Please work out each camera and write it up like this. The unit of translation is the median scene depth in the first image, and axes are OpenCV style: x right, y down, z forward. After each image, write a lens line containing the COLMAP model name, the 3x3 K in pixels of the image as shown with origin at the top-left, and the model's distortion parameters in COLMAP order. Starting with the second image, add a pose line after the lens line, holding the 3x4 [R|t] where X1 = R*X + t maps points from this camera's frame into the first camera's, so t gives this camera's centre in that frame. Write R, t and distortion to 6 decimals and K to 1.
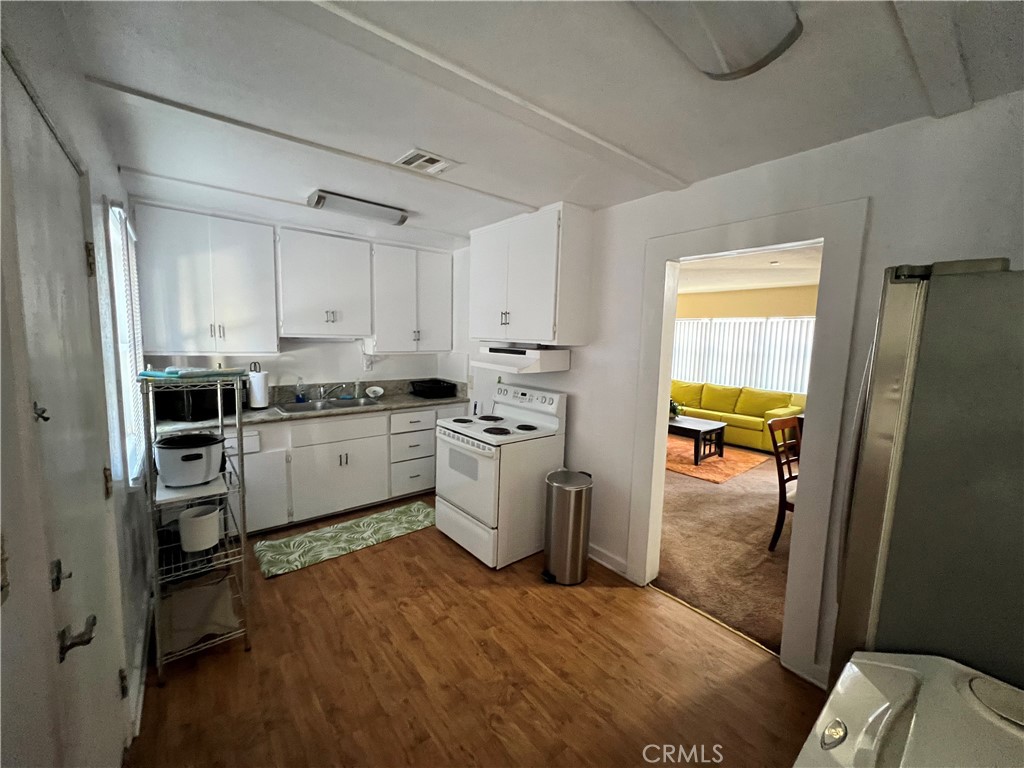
lens RADIAL K [[411.5, 0, 513.9], [0, 411.5, 382.0], [0, 0, 1]] dist [0.000121, 0.000006]
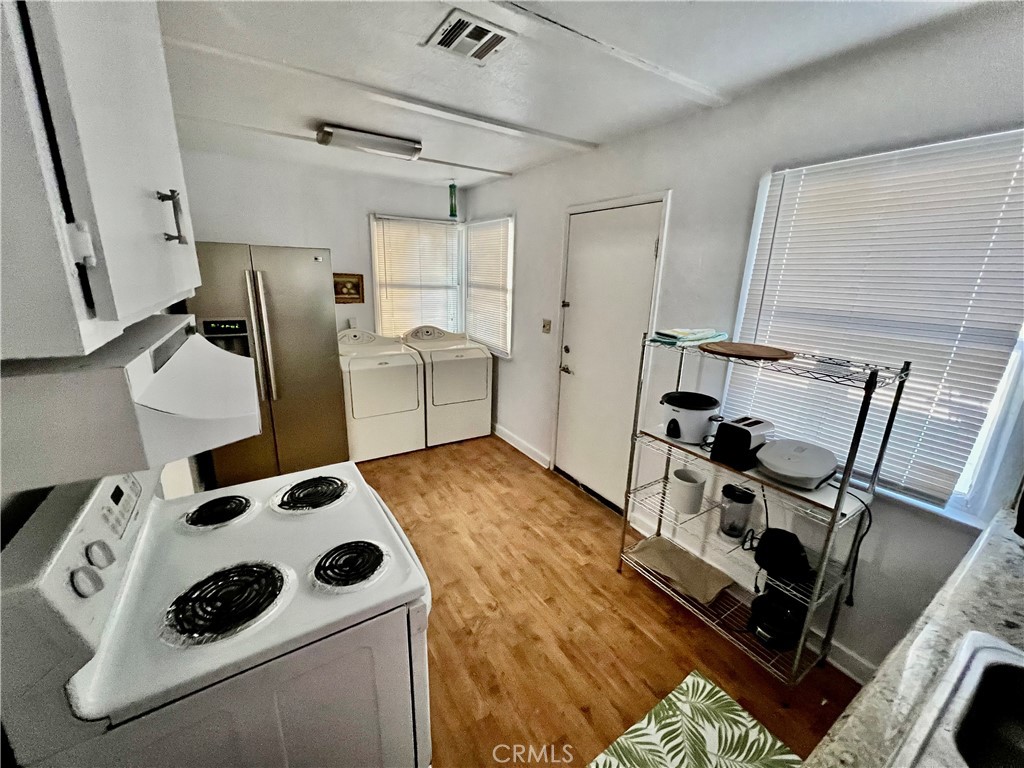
lens RADIAL K [[411.5, 0, 514.6], [0, 411.5, 382.5], [0, 0, 1]] dist [0.000121, 0.000006]
pose [[-0.991410, -0.086351, 0.098234, -0.359928], [-0.044763, 0.929731, 0.365507, -0.211151], [-0.122893, 0.357971, -0.925610, 1.625005]]
